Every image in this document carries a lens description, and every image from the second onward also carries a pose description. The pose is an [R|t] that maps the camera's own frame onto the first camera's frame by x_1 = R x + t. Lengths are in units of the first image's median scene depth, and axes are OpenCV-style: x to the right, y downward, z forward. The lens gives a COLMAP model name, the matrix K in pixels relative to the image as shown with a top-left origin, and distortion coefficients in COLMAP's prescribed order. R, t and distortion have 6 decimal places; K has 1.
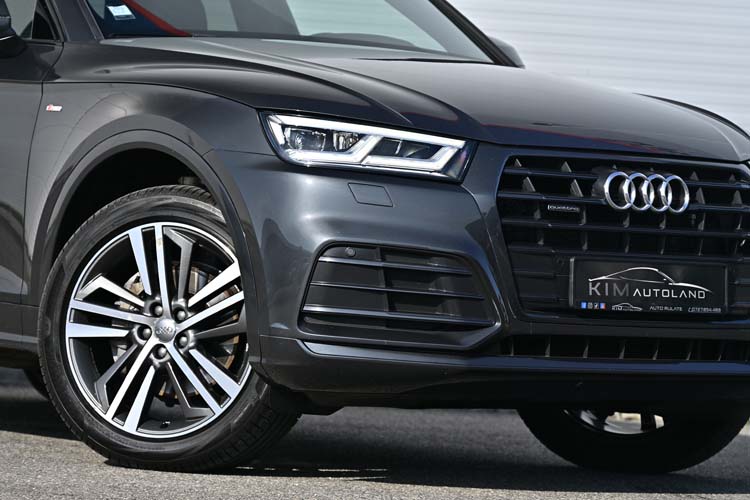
lens RADIAL K [[3741.9, 0, 375.0], [0, 3741.9, 250.0], [0, 0, 1]] dist [-0.355526, -2.734427]
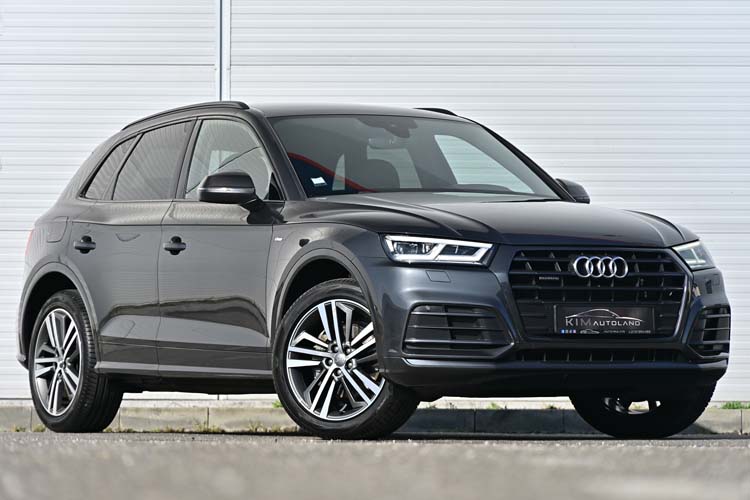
lens RADIAL K [[4309.7, 0, 375.0], [0, 4309.7, 250.0], [0, 0, 1]] dist [-0.018095, -0.279665]
pose [[0.988379, -0.056911, -0.140953, 0.256145], [0.051537, 0.997809, -0.041489, 0.055995], [0.143006, 0.033742, 0.989147, -1.045186]]
